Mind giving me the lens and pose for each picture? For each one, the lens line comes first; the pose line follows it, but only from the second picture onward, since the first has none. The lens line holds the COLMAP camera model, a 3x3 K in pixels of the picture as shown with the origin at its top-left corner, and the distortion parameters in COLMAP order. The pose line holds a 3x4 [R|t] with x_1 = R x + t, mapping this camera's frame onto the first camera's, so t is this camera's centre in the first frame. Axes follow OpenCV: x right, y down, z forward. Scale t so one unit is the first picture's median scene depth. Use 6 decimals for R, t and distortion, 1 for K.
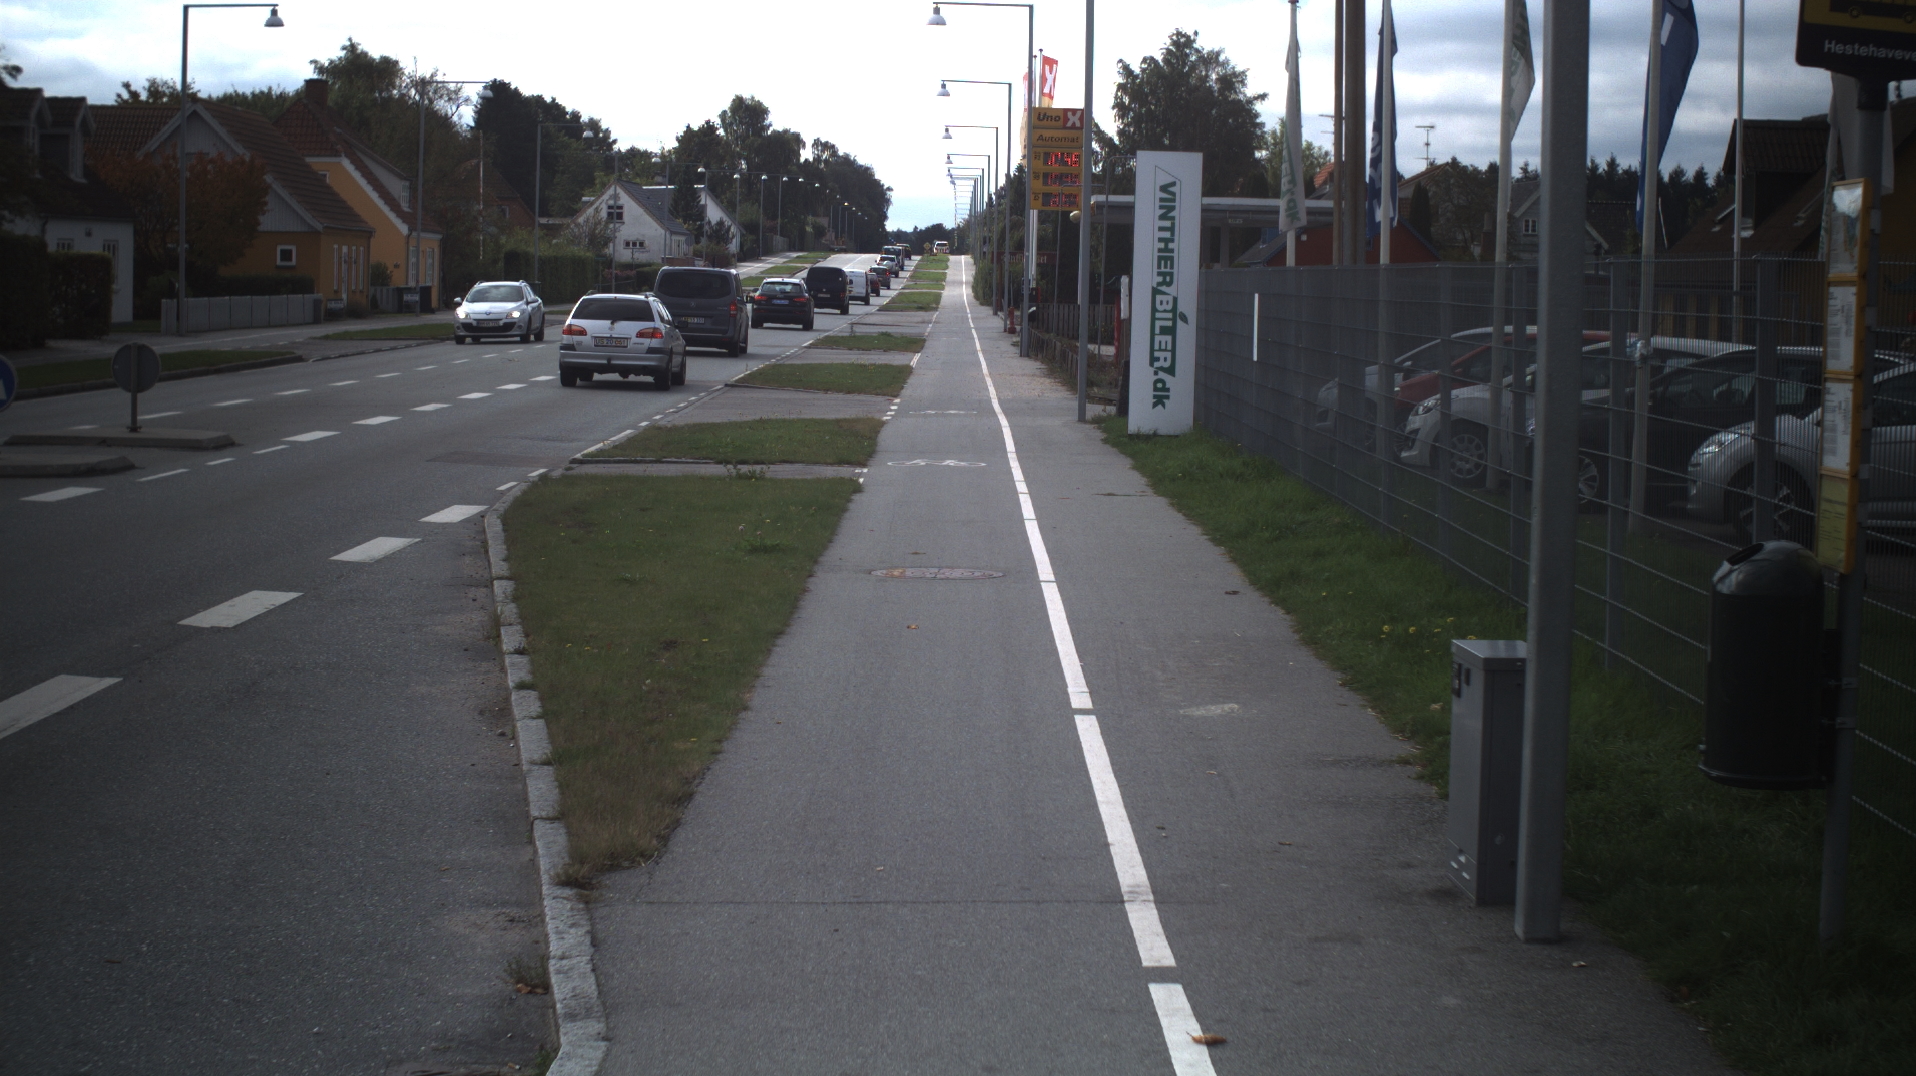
lens RADIAL K [[4680.1, 0, 958.0], [0, 4680.1, 538.0], [0, 0, 1]] dist [-0.087149, 0.188381]
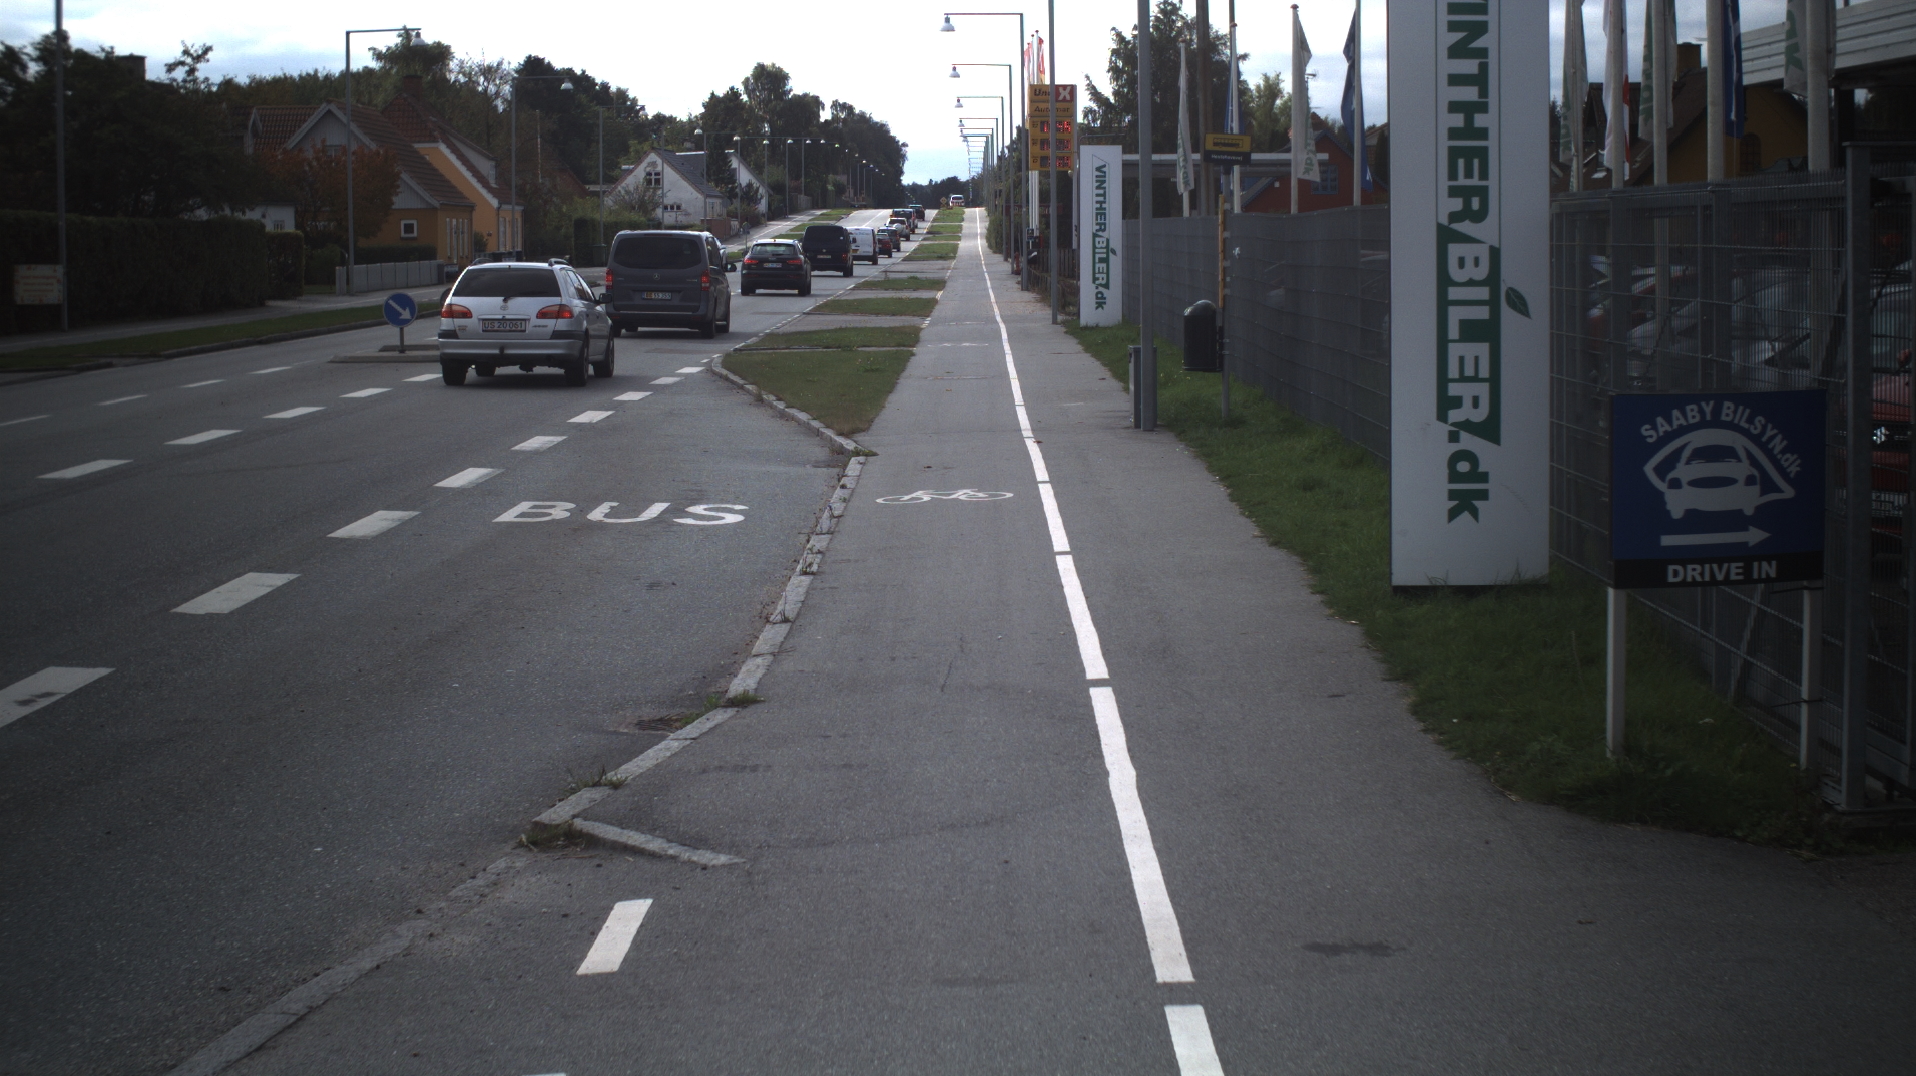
lens RADIAL K [[6151.3, 0, 958.0], [0, 6151.3, 538.0], [0, 0, 1]] dist [-0.108610, -1.946228]
pose [[0.999498, -0.031243, -0.005224, 0.001811], [0.031216, 0.999499, -0.005237, 0.024710], [0.005385, 0.005071, 0.999973, -0.451205]]
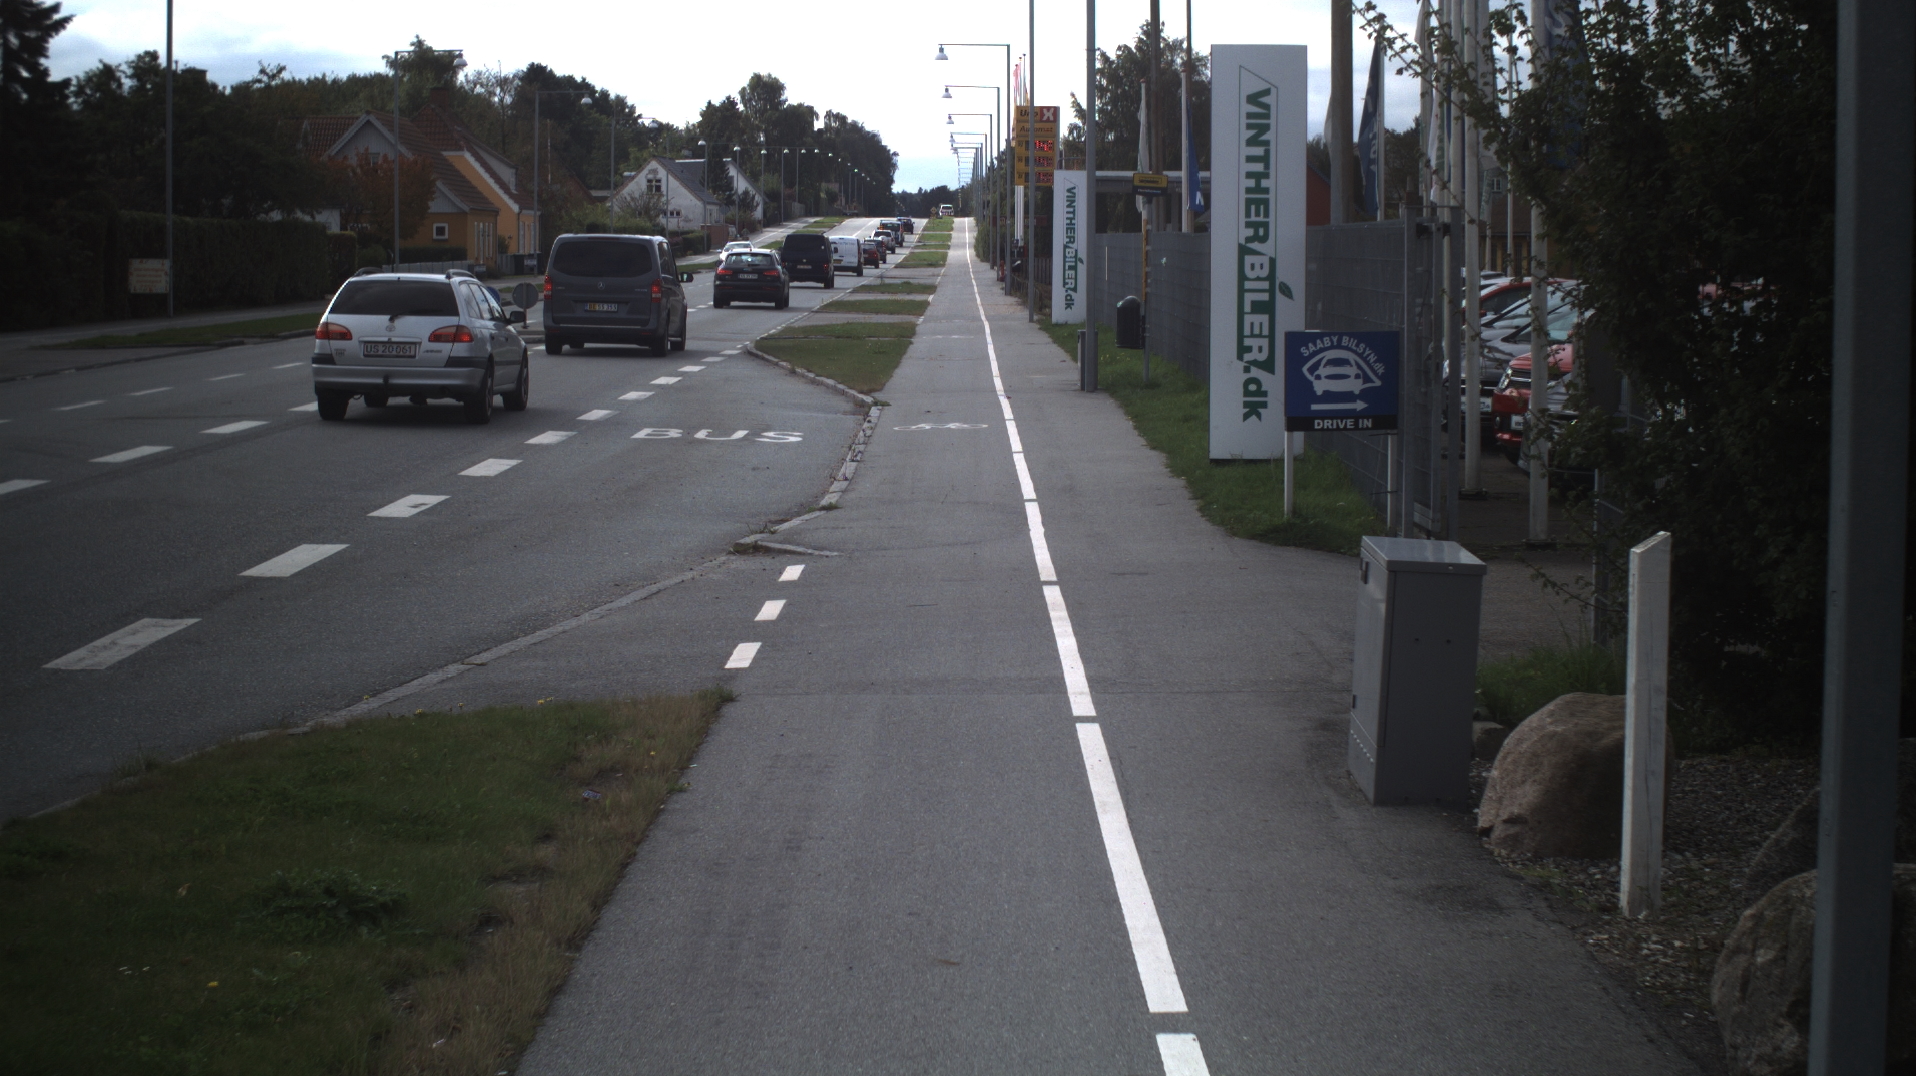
lens RADIAL K [[7294.0, 0, 958.0], [0, 7294.0, 538.0], [0, 0, 1]] dist [0.003337, -4.097077]
pose [[0.999837, -0.017877, -0.002390, 0.002073], [0.017843, 0.999744, -0.013900, 0.043531], [0.002638, 0.013855, 0.999901, -0.804098]]
